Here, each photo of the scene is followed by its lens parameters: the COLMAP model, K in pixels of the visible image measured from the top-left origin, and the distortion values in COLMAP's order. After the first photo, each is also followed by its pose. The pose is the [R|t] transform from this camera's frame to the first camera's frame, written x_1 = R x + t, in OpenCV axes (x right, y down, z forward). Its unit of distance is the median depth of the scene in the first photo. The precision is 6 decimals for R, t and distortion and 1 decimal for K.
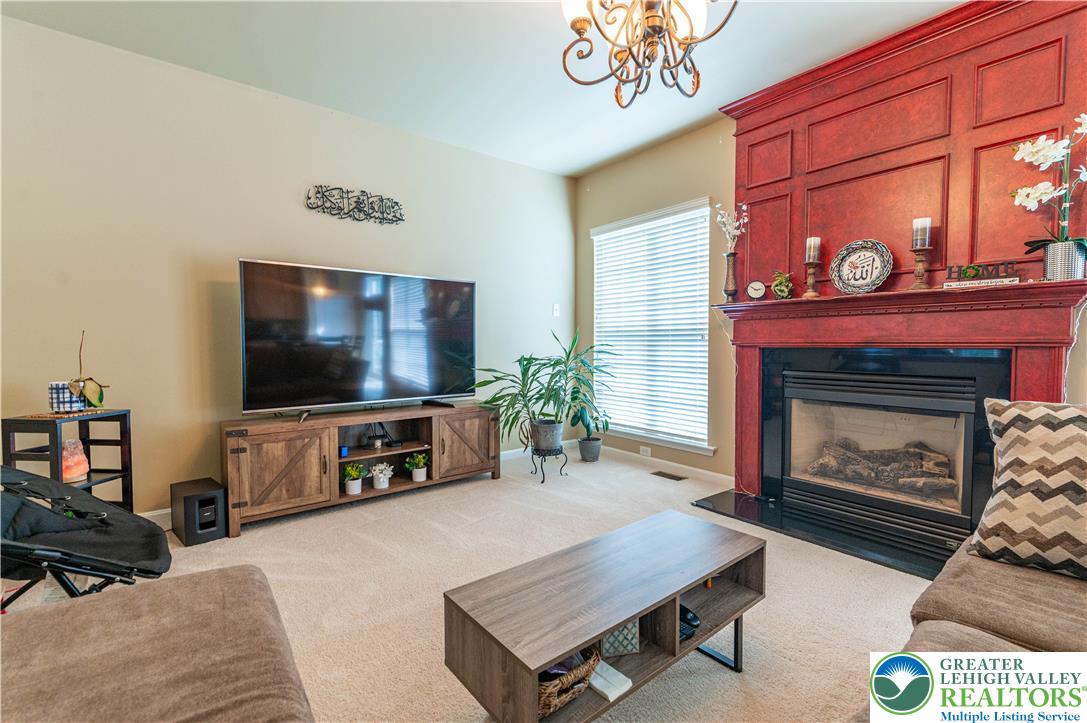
lens RADIAL K [[473.1, 0, 558.1], [0, 473.1, 358.5], [0, 0, 1]] dist [0.000812, -0.000416]
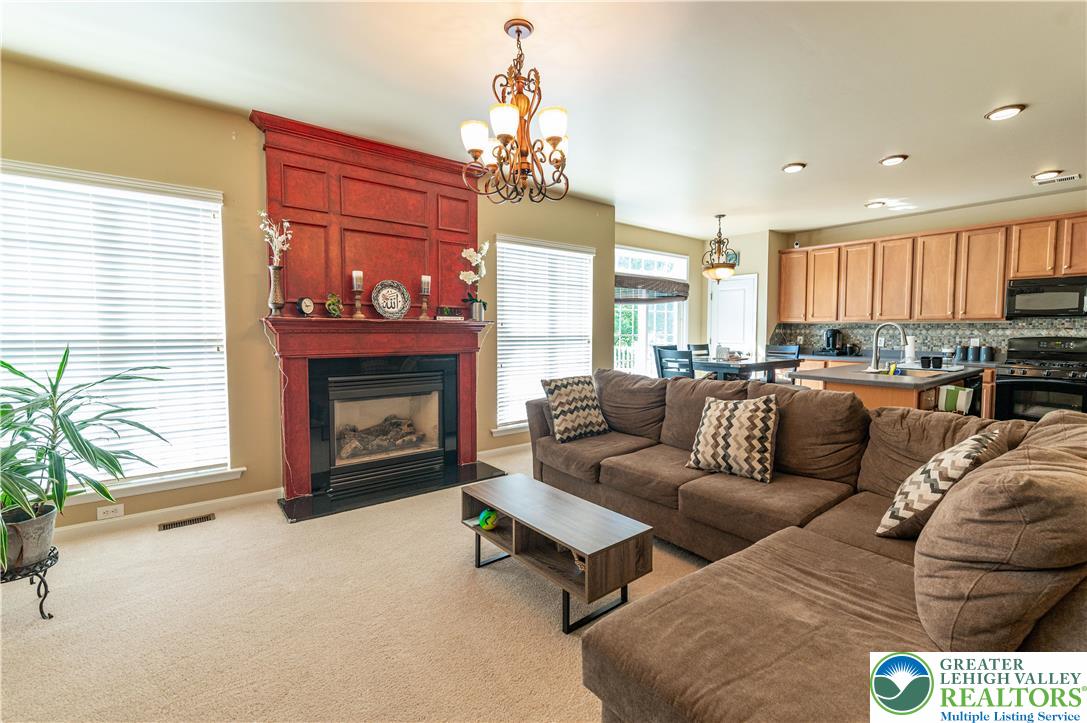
lens RADIAL K [[463.7, 0, 550.4], [0, 463.7, 350.7], [0, 0, 1]] dist [0.000991, 0.000048]
pose [[0.010802, -0.044741, 0.998940, -0.632740], [0.027699, 0.998629, 0.044428, -0.073430], [-0.999558, 0.027190, 0.012026, 0.423340]]
